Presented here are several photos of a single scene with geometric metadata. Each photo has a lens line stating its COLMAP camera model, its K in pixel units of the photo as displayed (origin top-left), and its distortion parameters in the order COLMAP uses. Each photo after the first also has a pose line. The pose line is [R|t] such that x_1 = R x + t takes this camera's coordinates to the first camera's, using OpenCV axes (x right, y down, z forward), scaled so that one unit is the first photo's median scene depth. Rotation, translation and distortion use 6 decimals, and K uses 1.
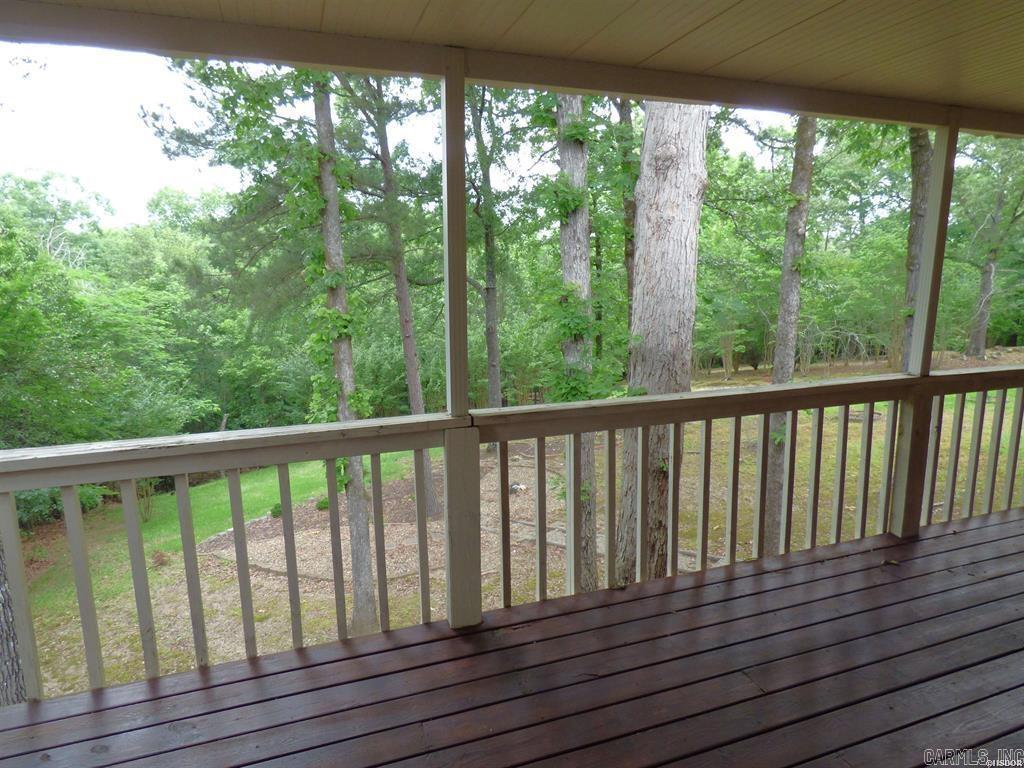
lens RADIAL K [[624.6, 0, 511.4], [0, 624.6, 382.0], [0, 0, 1]] dist [-0.016771, 0.003819]
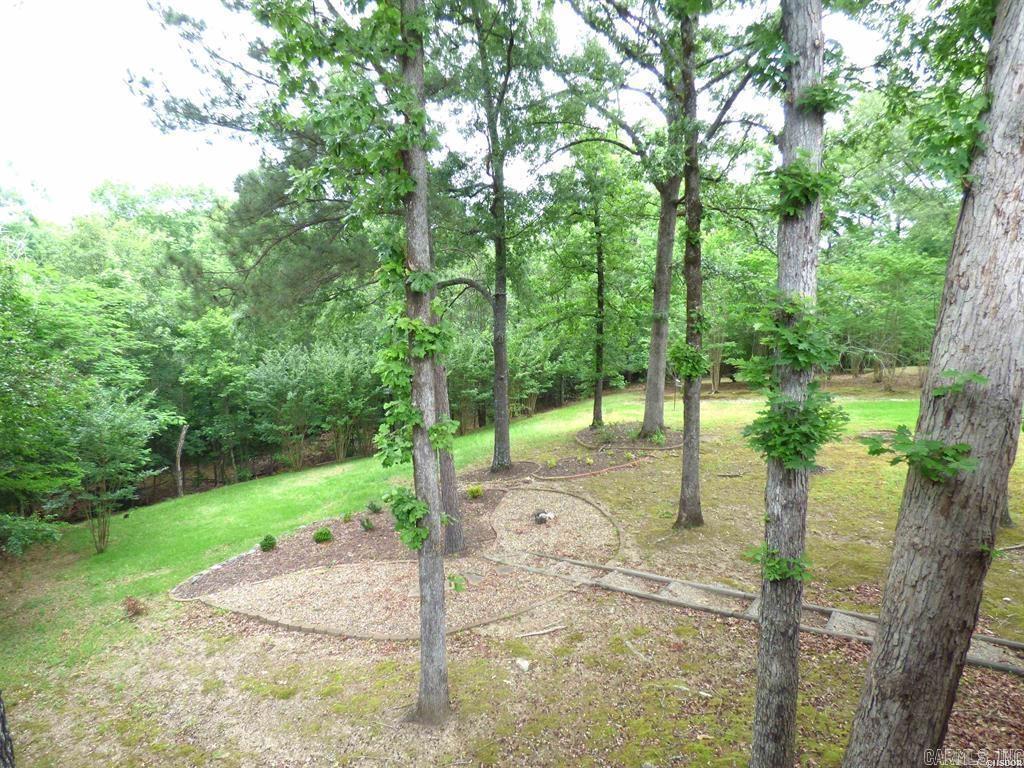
lens RADIAL K [[624.6, 0, 513.2], [0, 624.6, 378.1], [0, 0, 1]] dist [-0.016771, 0.003819]
pose [[0.996057, 0.011644, 0.087949, -0.102740], [-0.010323, 0.999827, -0.015454, -0.013832], [-0.088114, 0.014485, 0.996005, 0.088573]]
